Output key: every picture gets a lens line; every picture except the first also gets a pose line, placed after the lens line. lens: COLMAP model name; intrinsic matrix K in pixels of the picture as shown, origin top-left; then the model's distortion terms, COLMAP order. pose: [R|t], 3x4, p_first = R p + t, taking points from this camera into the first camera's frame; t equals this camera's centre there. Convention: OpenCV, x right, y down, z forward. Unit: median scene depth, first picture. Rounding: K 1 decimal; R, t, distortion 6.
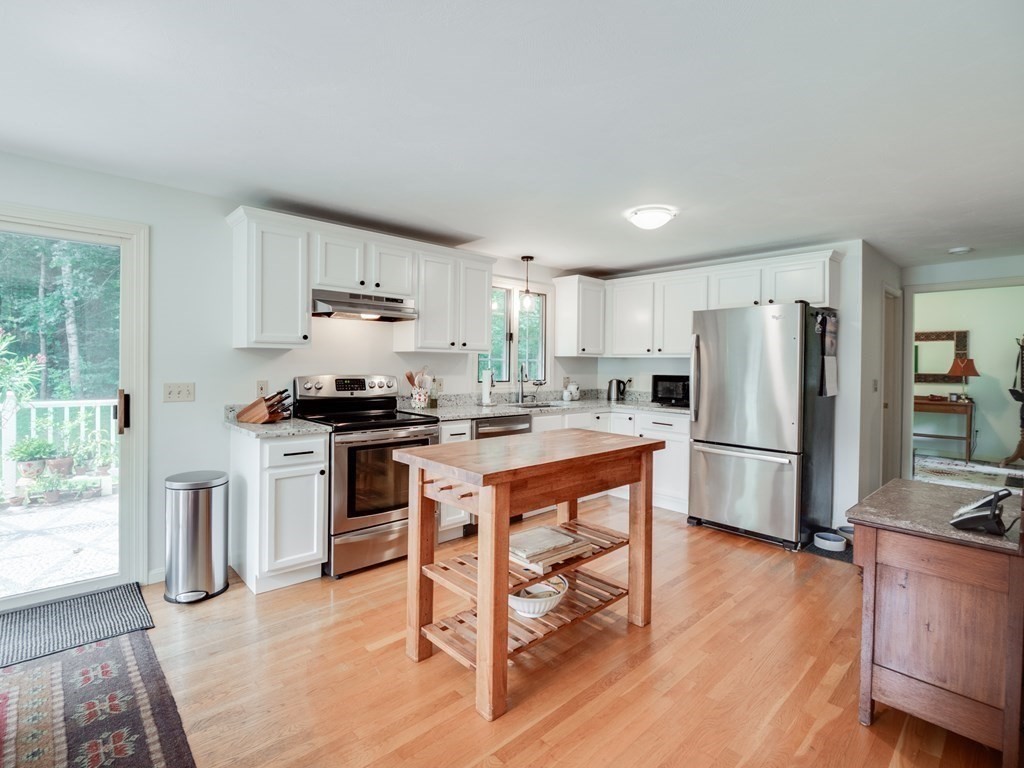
lens RADIAL K [[498.5, 0, 499.1], [0, 498.5, 366.8], [0, 0, 1]] dist [-0.015555, -0.000219]
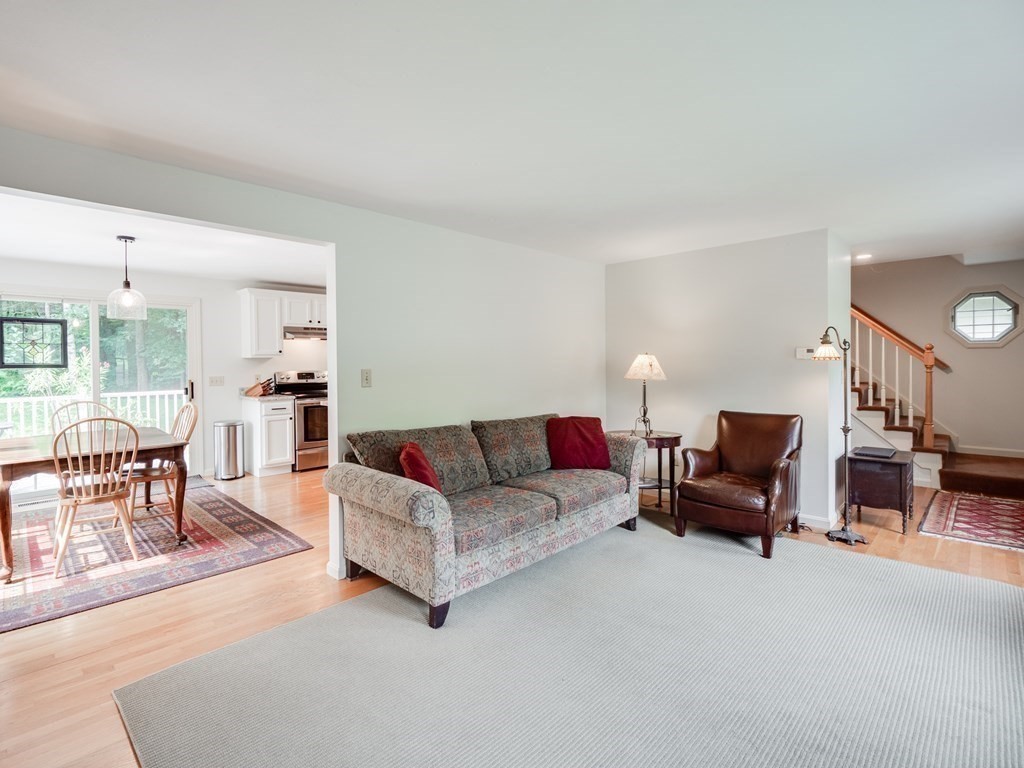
lens RADIAL K [[498.5, 0, 507.3], [0, 498.5, 366.5], [0, 0, 1]] dist [-0.015555, -0.000219]
pose [[0.997453, -0.022018, 0.067848, 0.384219], [0.021359, 0.999718, 0.010425, -0.002736], [-0.068058, -0.008949, 0.997641, -1.058898]]
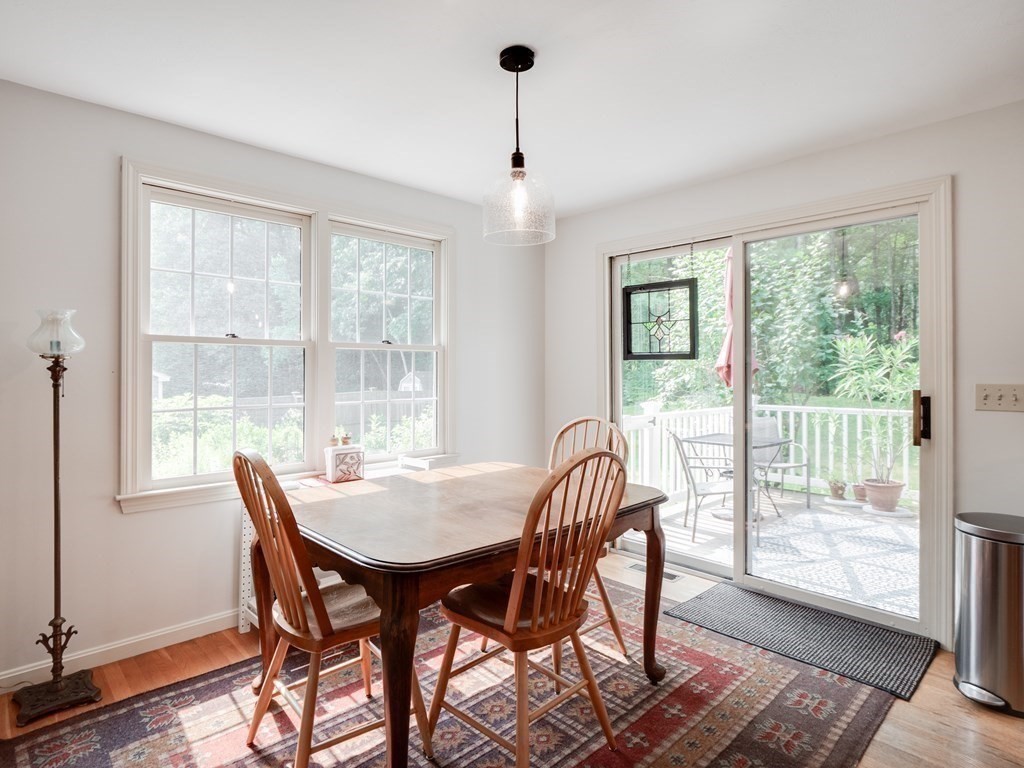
lens RADIAL K [[565.6, 0, 512.7], [0, 565.6, 370.6], [0, 0, 1]] dist [-0.006712, -0.000755]
pose [[0.015898, -0.015847, -0.999748, 0.132009], [-0.005127, 0.999860, -0.015930, 0.029241], [0.999860, 0.005379, 0.015814, 0.299309]]
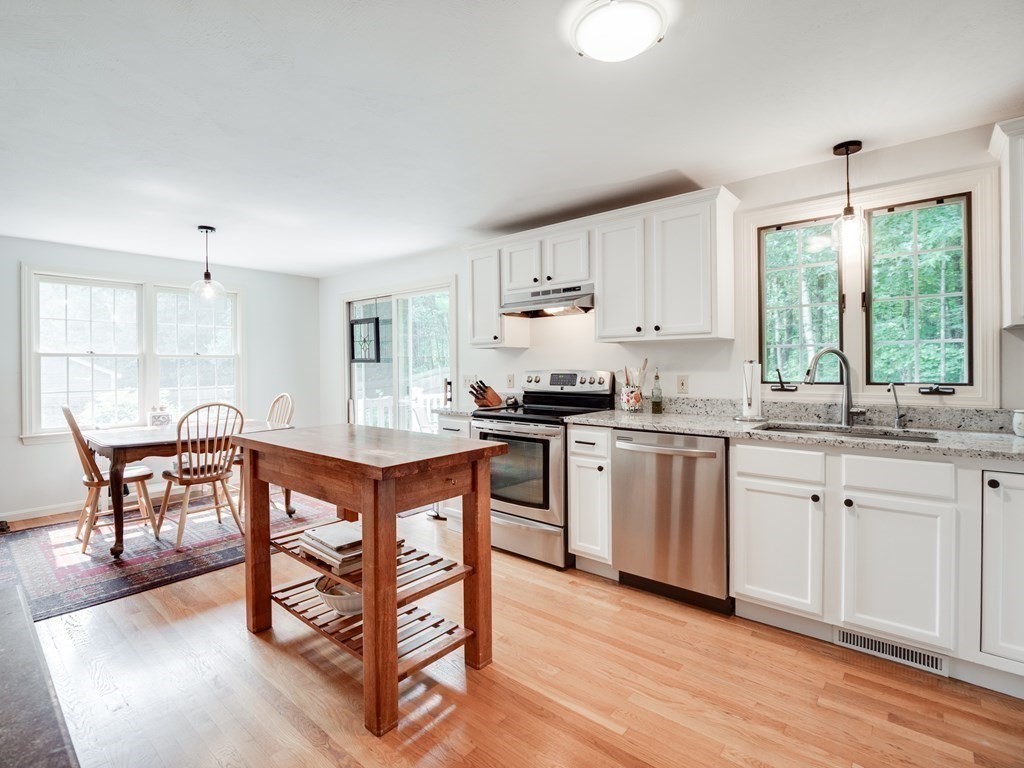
lens RADIAL K [[498.5, 0, 518.5], [0, 498.5, 369.3], [0, 0, 1]] dist [-0.015555, -0.000219]
pose [[0.123893, -0.009184, -0.992253, 0.845763], [0.002902, 0.999956, -0.008893, 0.028942], [0.992291, -0.001778, 0.123914, 0.956072]]
